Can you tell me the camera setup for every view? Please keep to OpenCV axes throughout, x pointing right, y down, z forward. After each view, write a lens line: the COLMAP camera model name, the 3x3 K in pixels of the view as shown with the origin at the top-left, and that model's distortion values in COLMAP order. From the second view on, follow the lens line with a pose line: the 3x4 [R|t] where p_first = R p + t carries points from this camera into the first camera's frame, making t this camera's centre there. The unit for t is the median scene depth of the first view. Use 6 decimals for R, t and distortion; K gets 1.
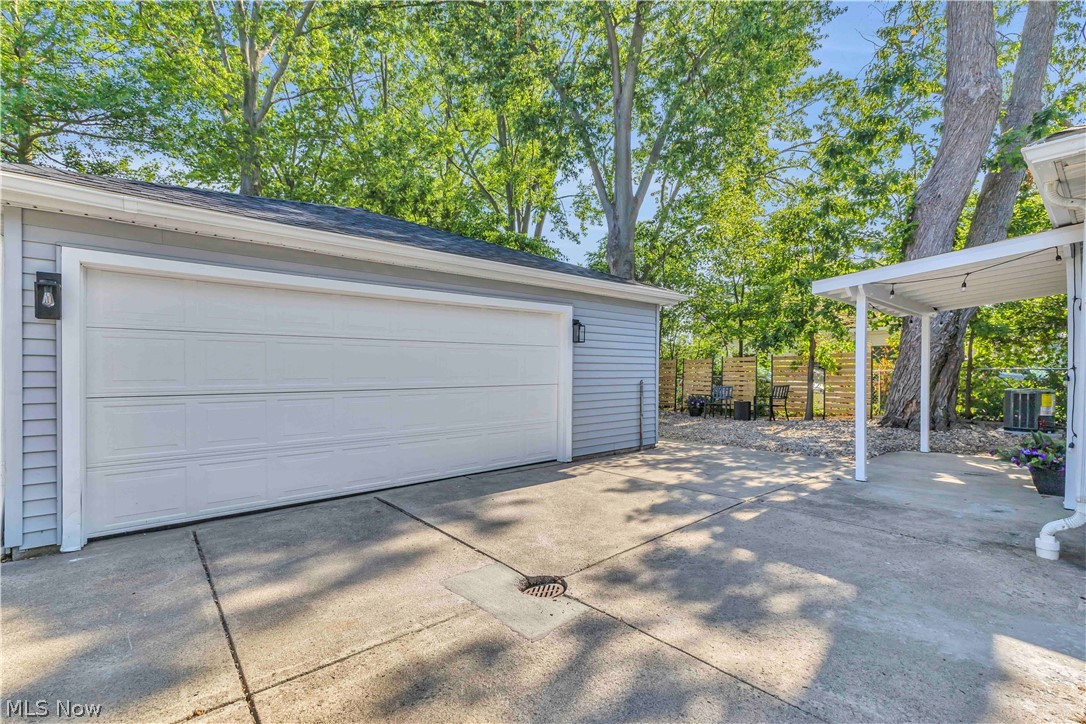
lens RADIAL K [[469.1, 0, 545.7], [0, 469.1, 364.1], [0, 0, 1]] dist [0.002438, -0.000303]
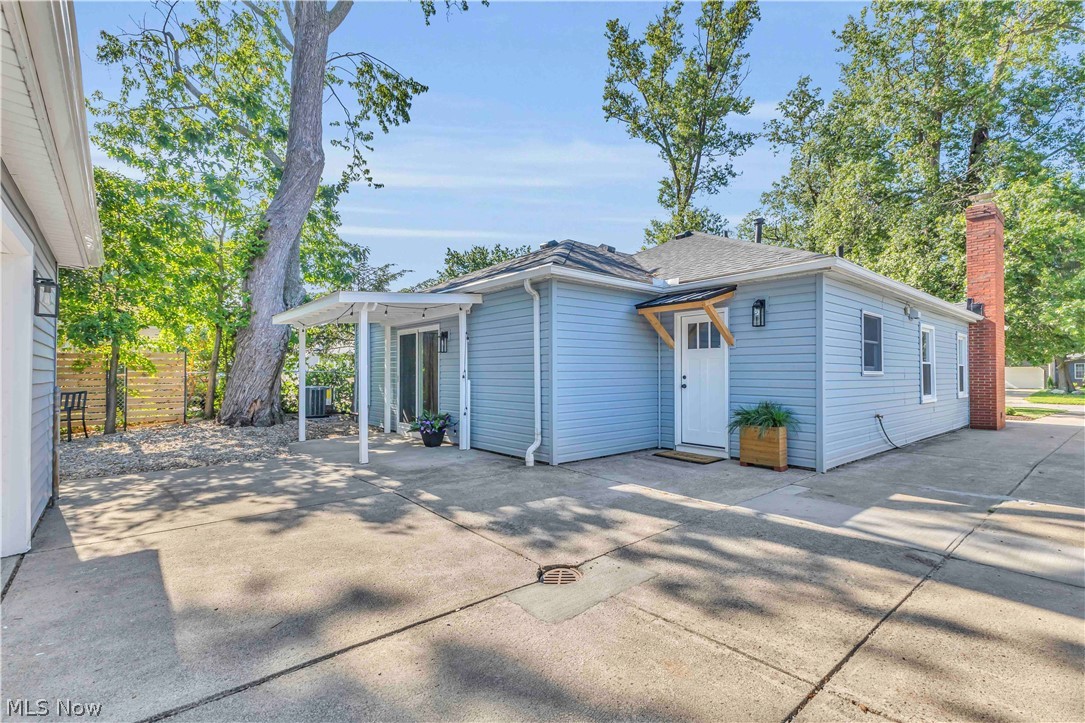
lens RADIAL K [[484.4, 0, 542.5], [0, 484.4, 361.5], [0, 0, 1]] dist [-0.002871, -0.000199]
pose [[-0.005687, 0.030727, 0.999512, -0.880884], [-0.017734, 0.999367, -0.030824, 0.026219], [-0.999827, -0.017901, -0.005139, 0.840772]]
